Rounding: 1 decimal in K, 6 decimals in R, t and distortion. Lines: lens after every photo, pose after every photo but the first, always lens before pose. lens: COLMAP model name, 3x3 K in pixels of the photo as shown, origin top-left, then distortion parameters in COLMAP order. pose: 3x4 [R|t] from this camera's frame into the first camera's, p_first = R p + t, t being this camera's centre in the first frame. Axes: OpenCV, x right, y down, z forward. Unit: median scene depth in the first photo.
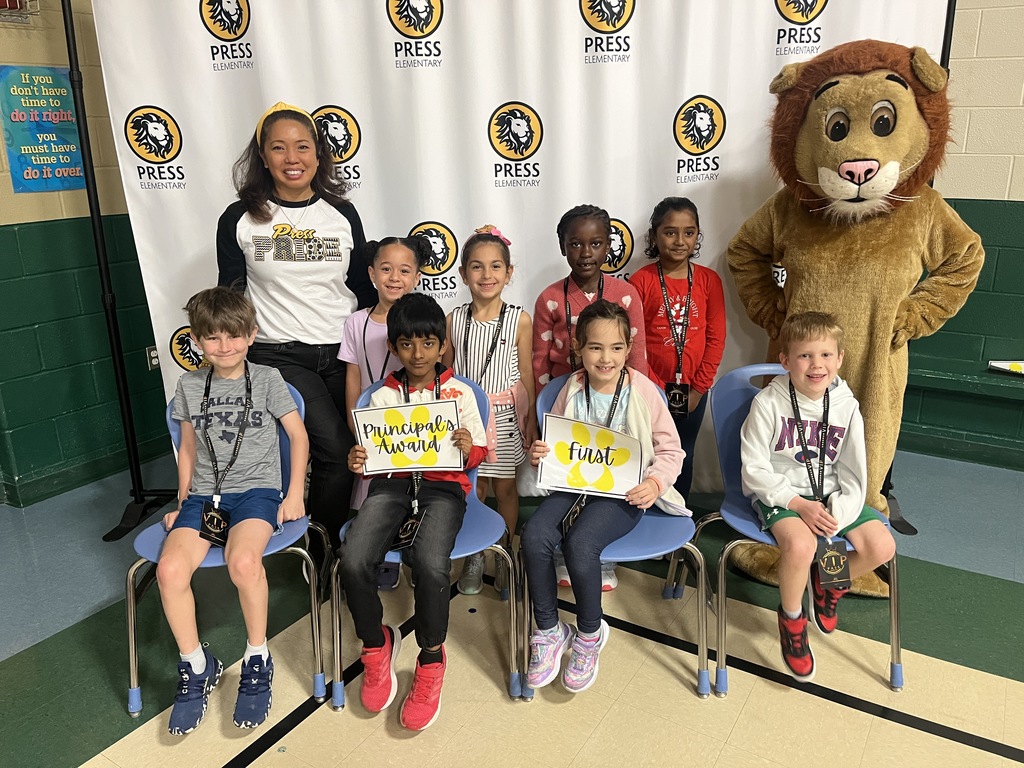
lens RADIAL K [[803.3, 0, 509.6], [0, 803.3, 386.6], [0, 0, 1]] dist [0.079760, -0.101245]
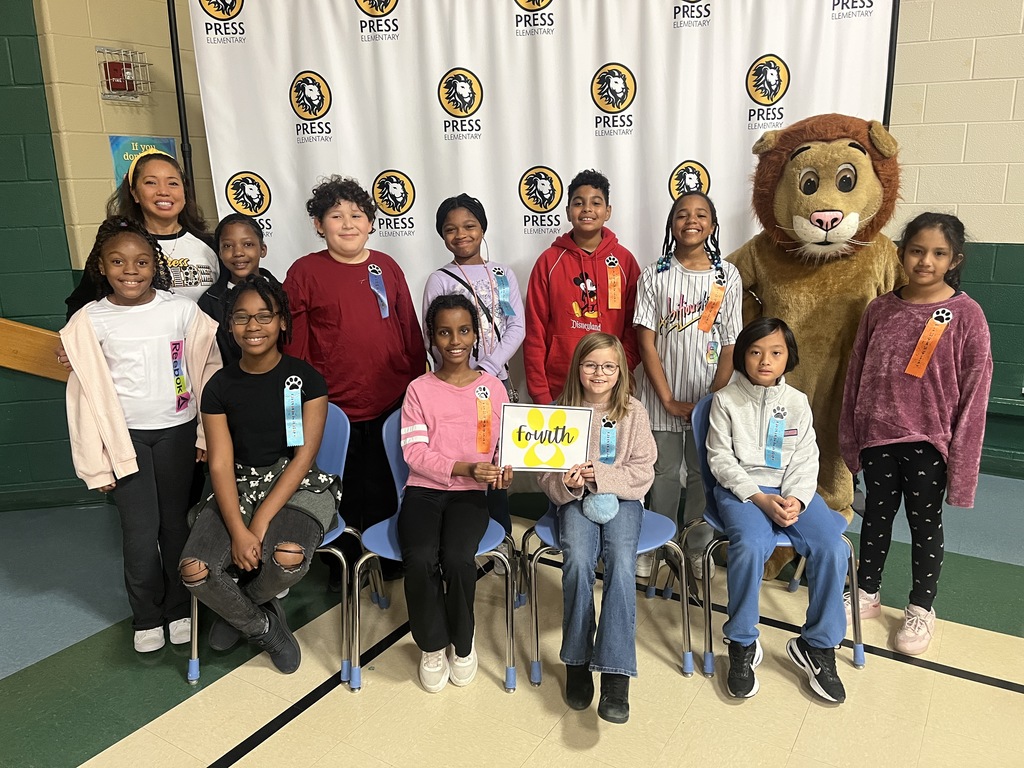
lens RADIAL K [[789.9, 0, 523.7], [0, 789.9, 382.8], [0, 0, 1]] dist [0.059455, -0.051942]
pose [[0.999986, -0.005223, -0.000262, -0.020066], [0.005198, 0.998238, -0.059107, 0.052408], [0.000570, 0.059105, 0.998252, -0.197075]]
